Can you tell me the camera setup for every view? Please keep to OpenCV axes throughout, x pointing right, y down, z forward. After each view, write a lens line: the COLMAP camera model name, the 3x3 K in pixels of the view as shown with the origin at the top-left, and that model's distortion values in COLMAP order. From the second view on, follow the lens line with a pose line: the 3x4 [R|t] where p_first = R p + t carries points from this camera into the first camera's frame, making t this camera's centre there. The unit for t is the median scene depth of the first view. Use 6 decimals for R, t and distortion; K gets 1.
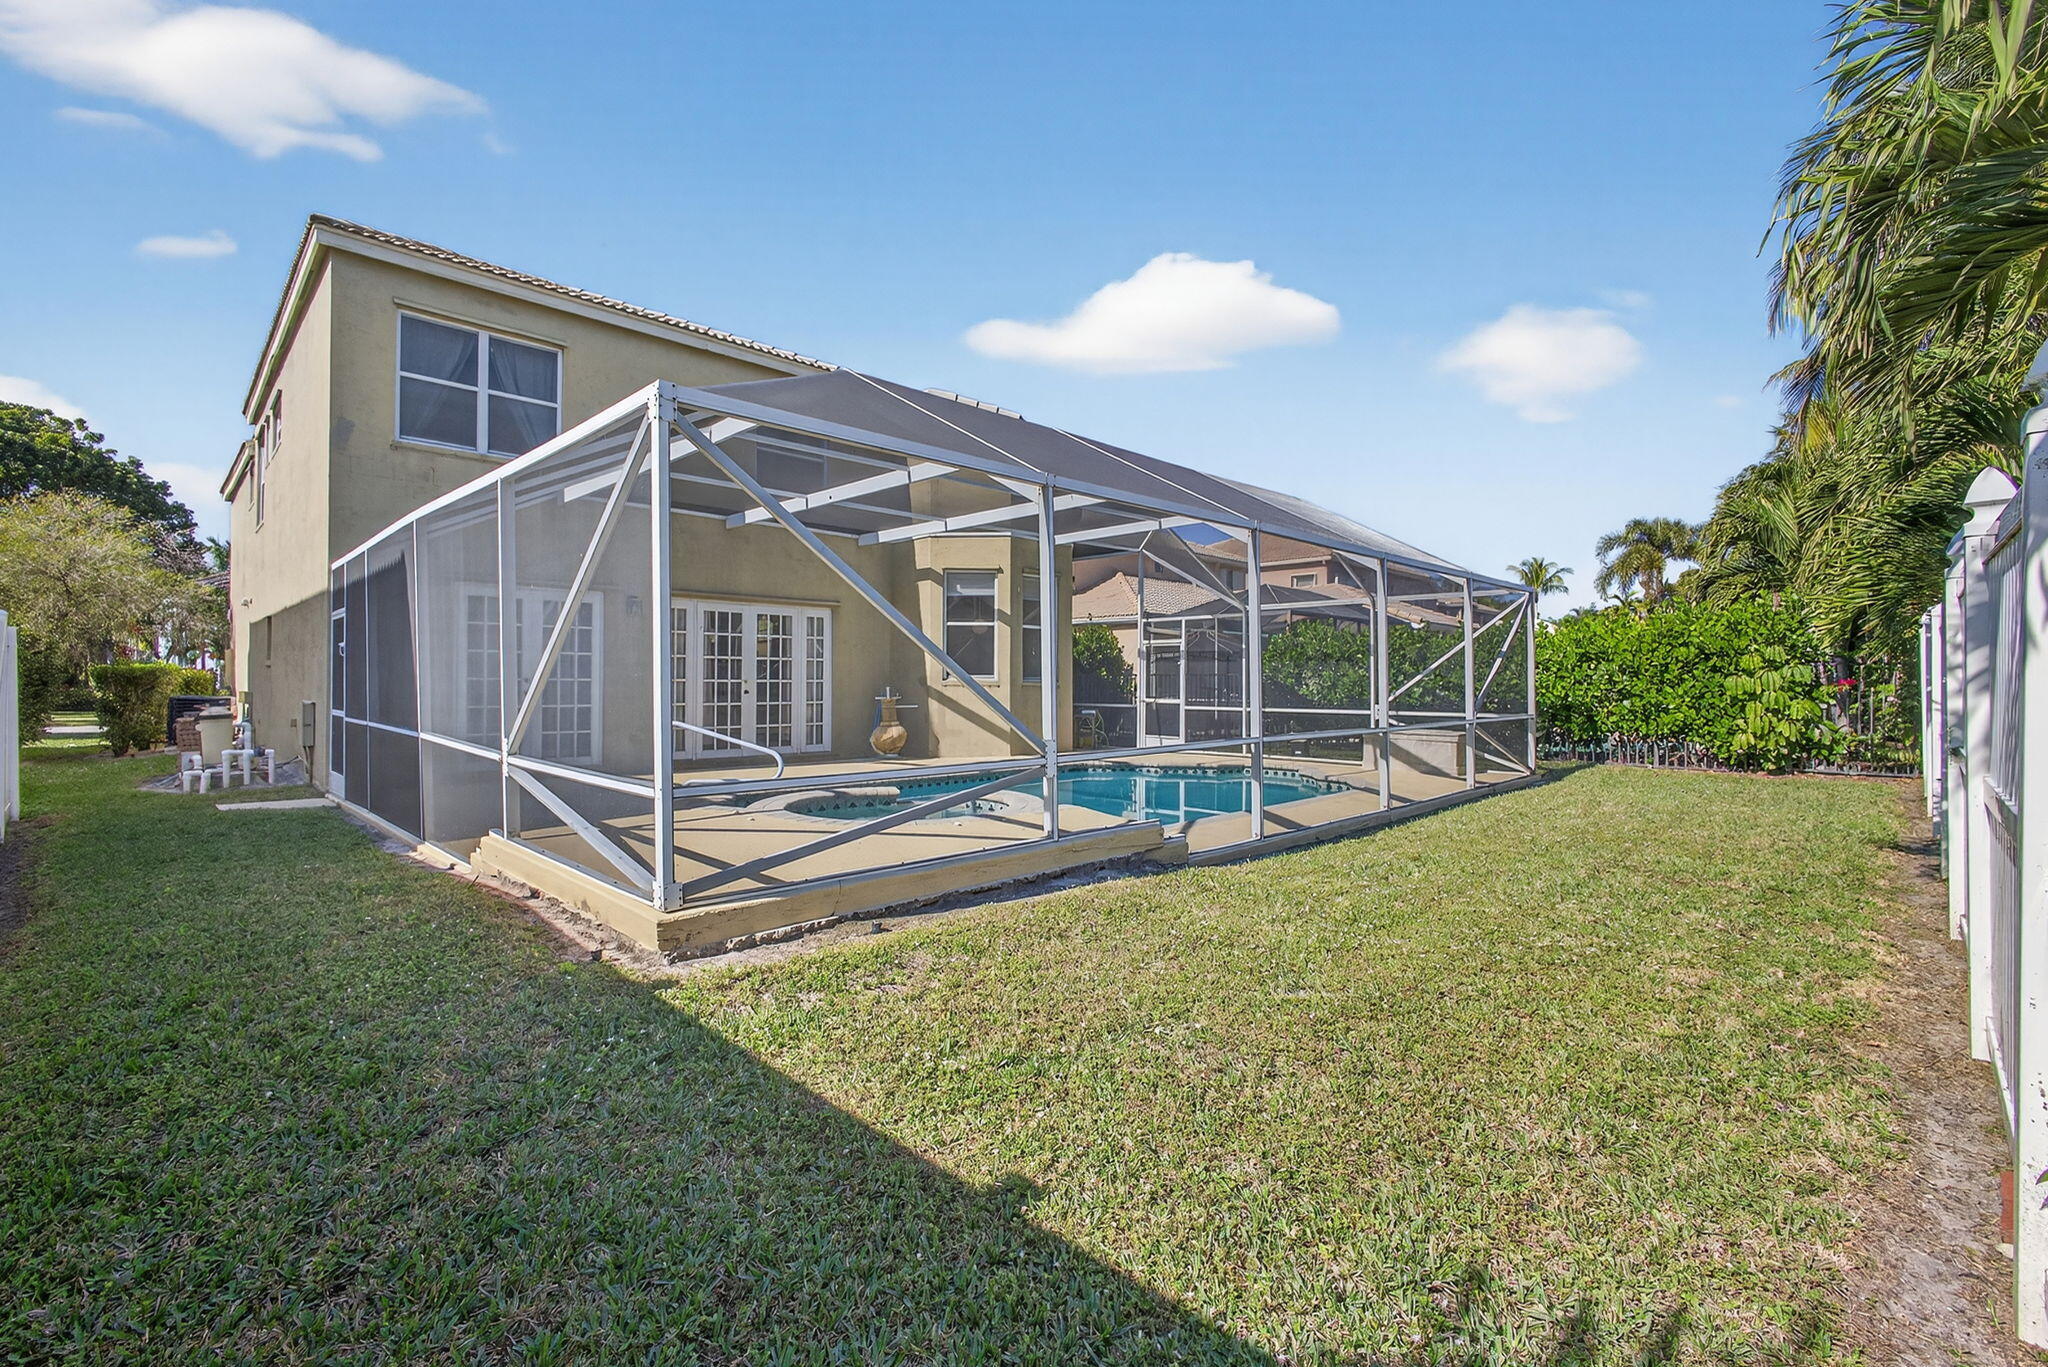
lens RADIAL K [[890.2, 0, 1020.5], [0, 890.2, 668.3], [0, 0, 1]] dist [-0.015086, 0.002594]
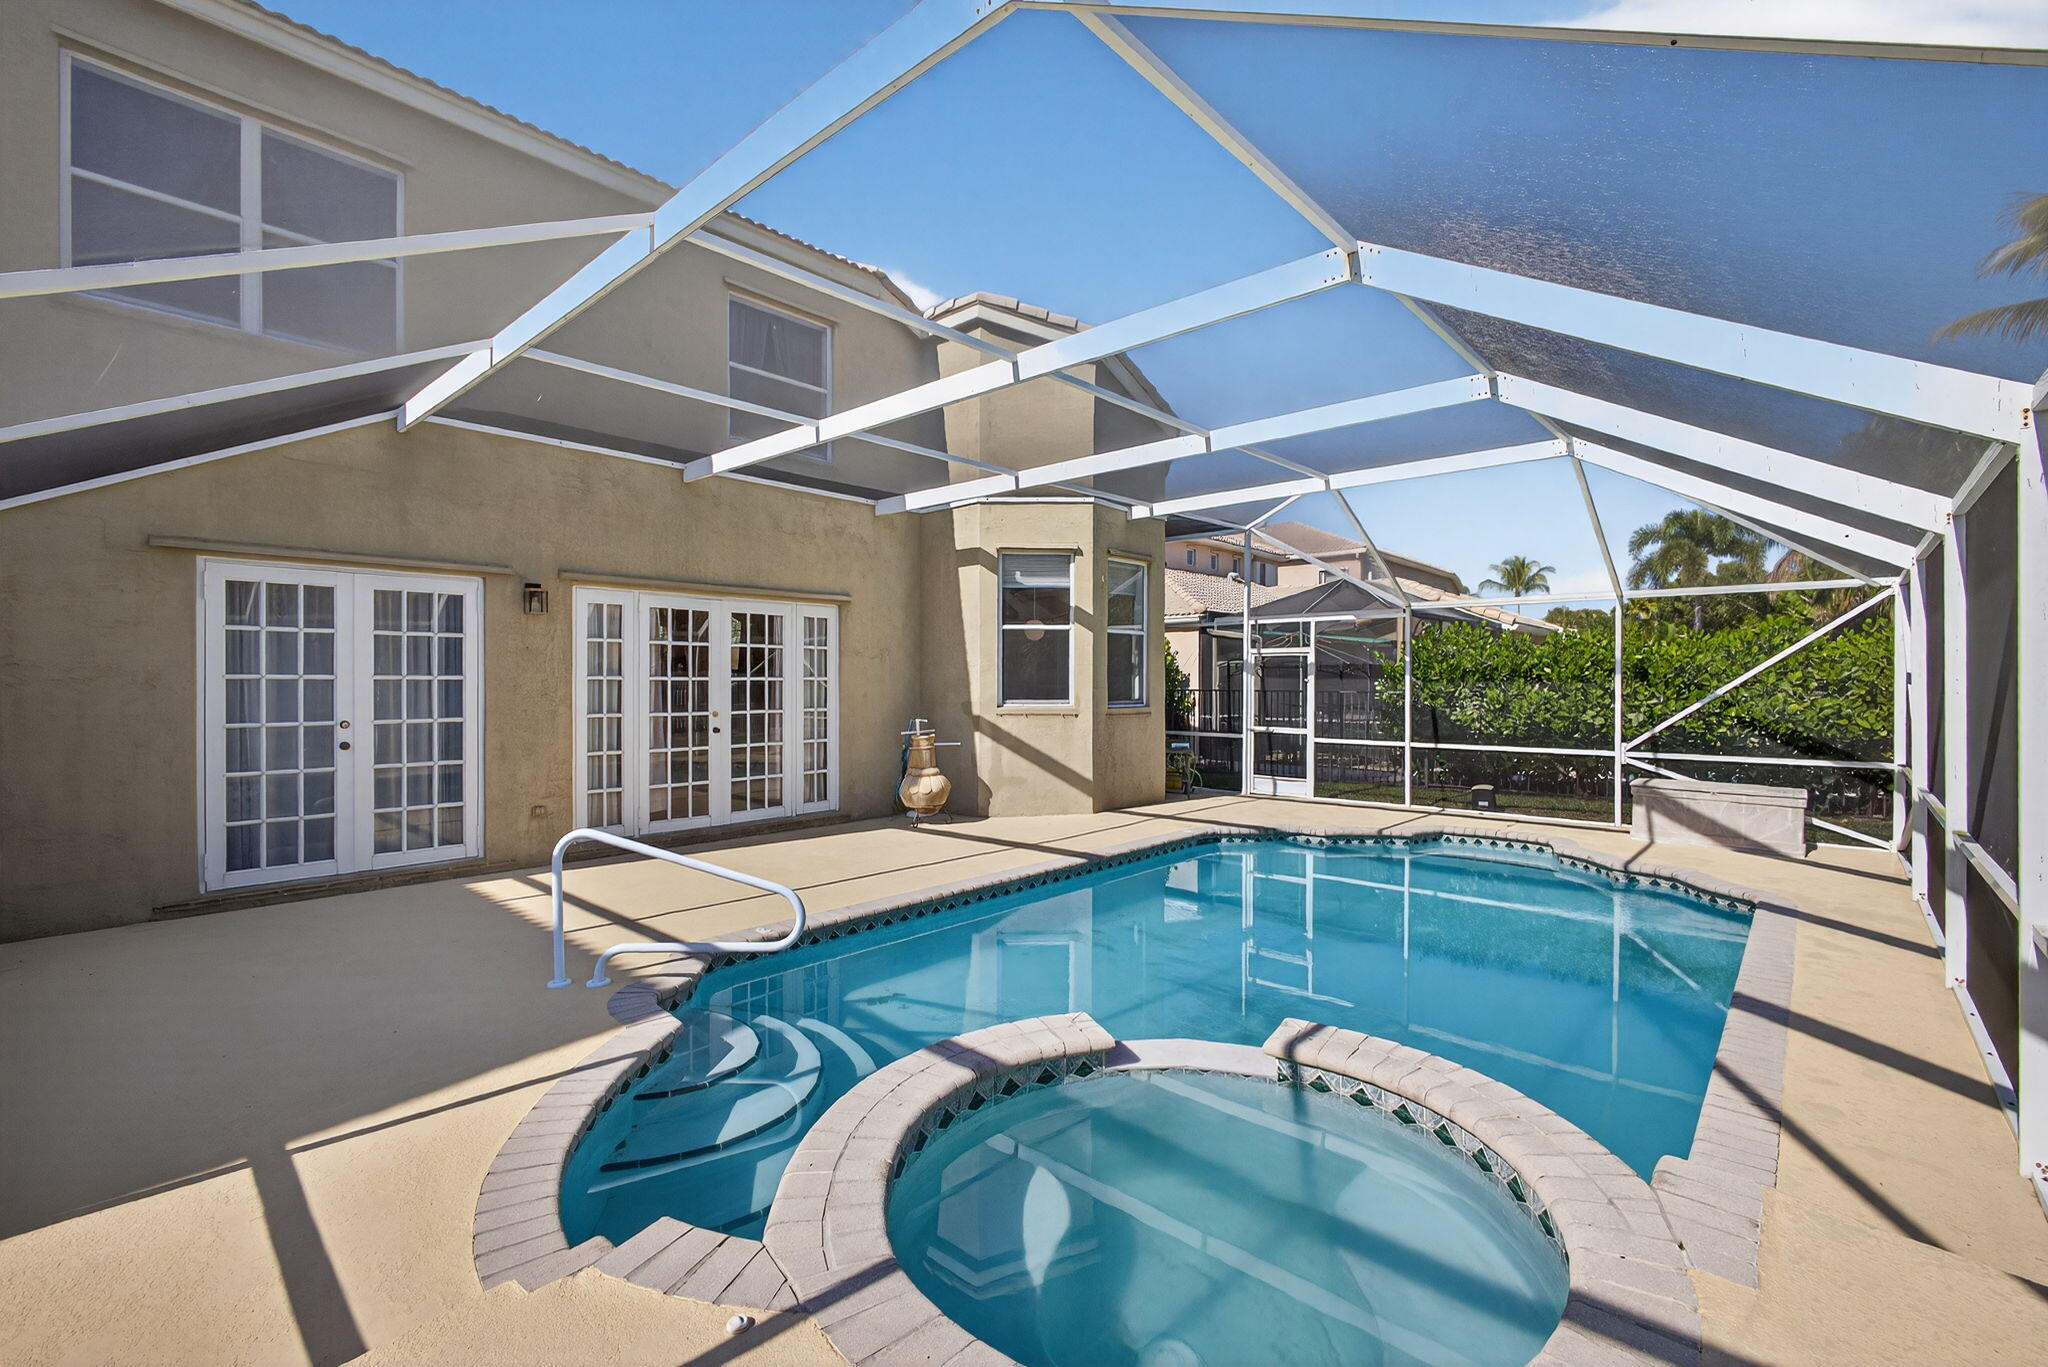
lens RADIAL K [[890.2, 0, 1028.1], [0, 890.2, 686.0], [0, 0, 1]] dist [-0.015086, 0.002594]
pose [[0.998565, -0.001997, 0.053520, -0.100630], [0.000796, 0.999747, 0.022464, -0.019321], [-0.053552, -0.022390, 0.998314, 0.295091]]
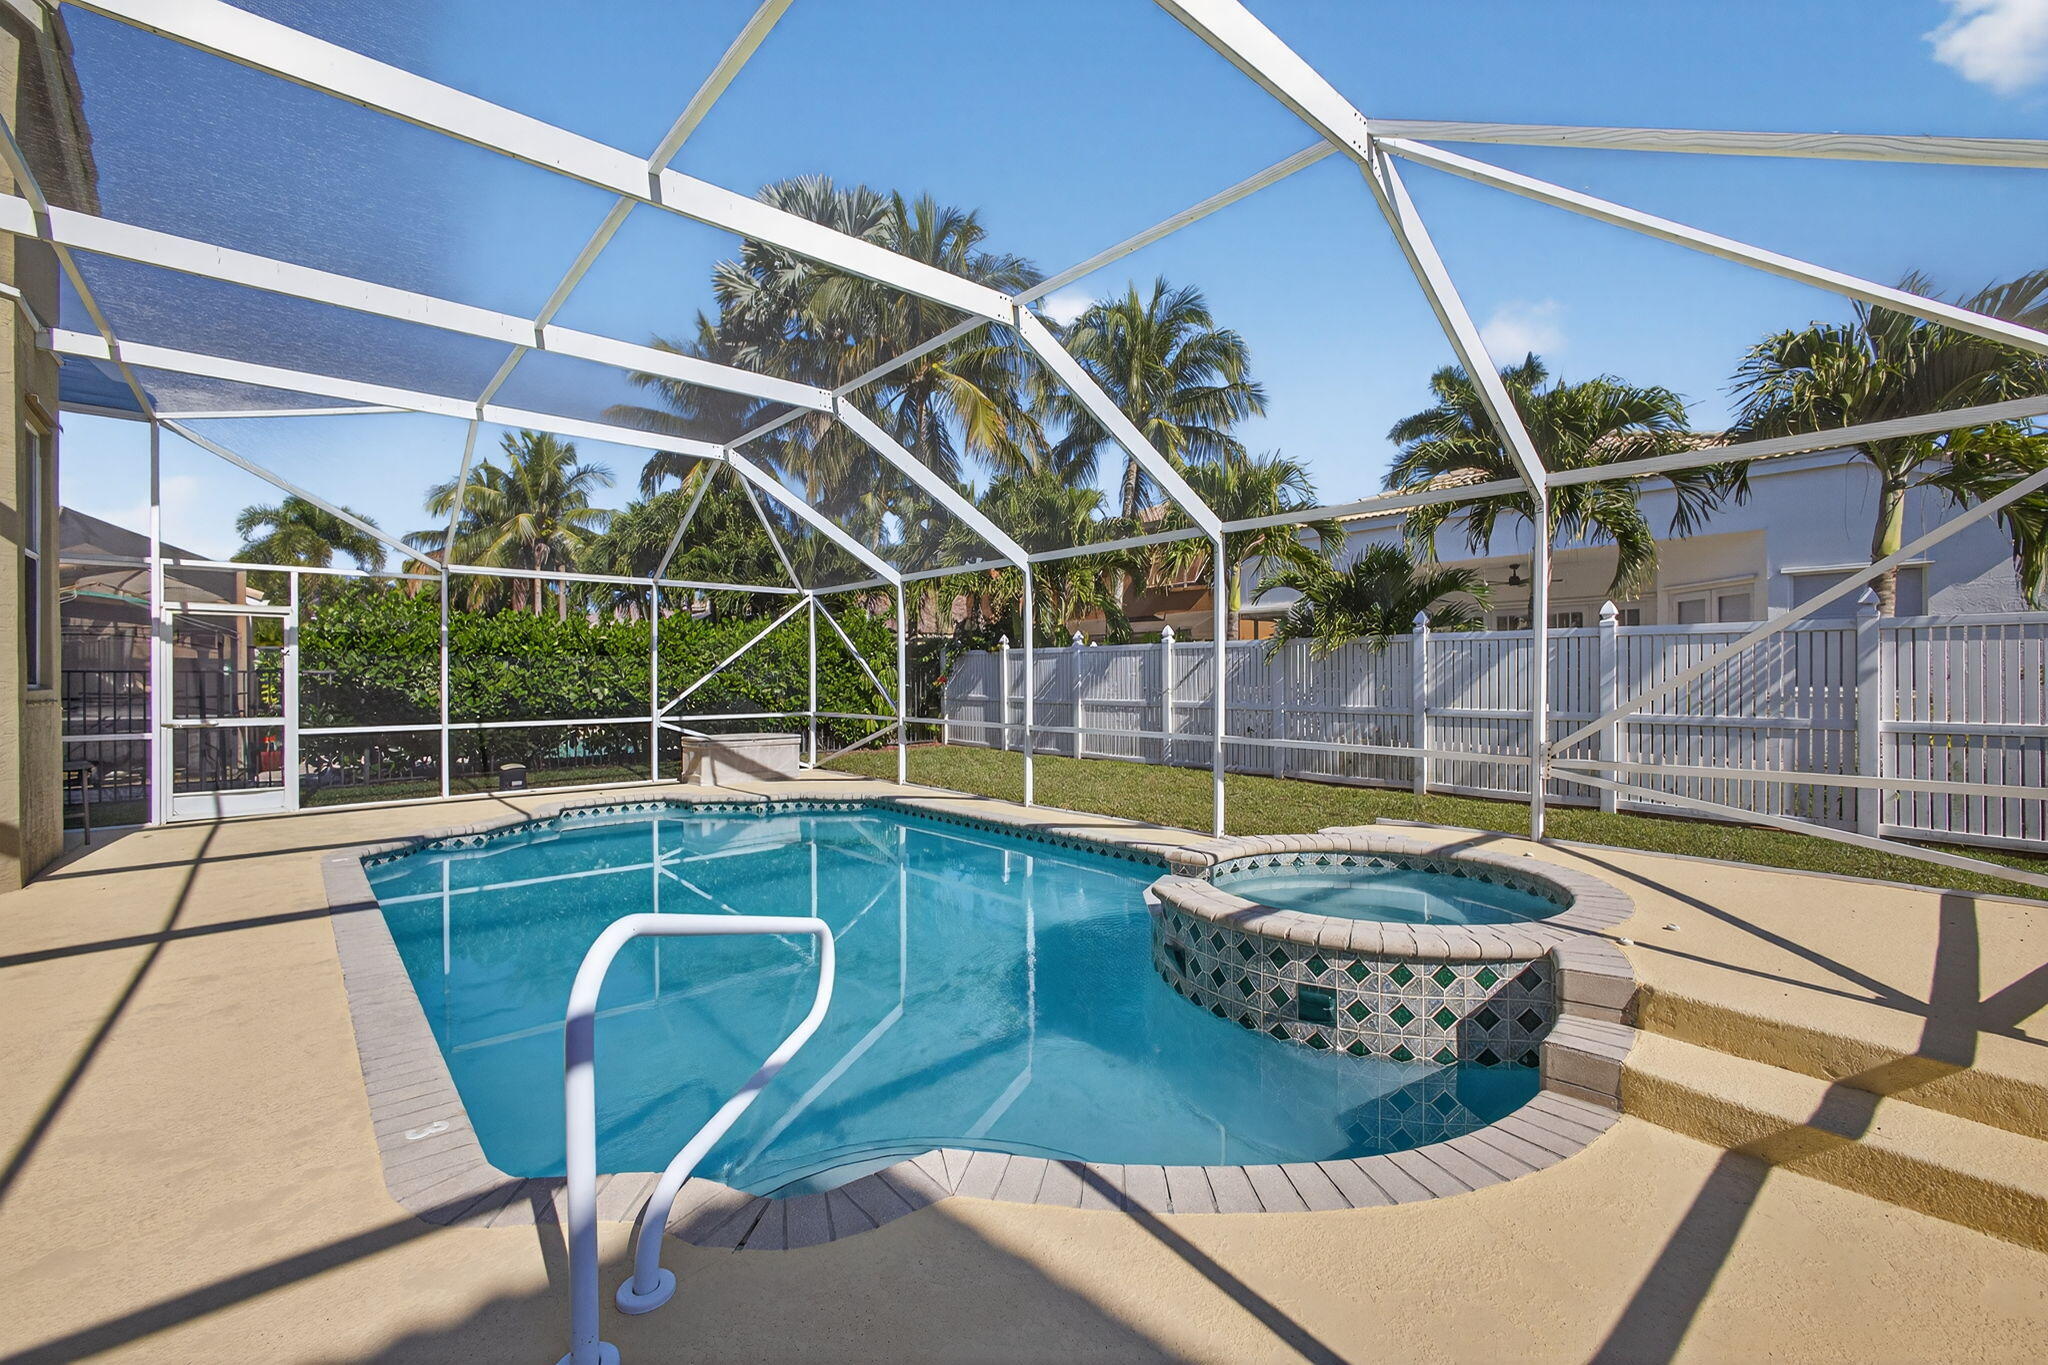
lens RADIAL K [[890.2, 0, 1022.7], [0, 890.2, 681.1], [0, 0, 1]] dist [-0.015086, 0.002594]
pose [[0.035689, -0.003391, 0.999357, -0.373275], [-0.010123, 0.999942, 0.003754, 0.006203], [-0.999312, -0.010250, 0.035653, 0.570977]]
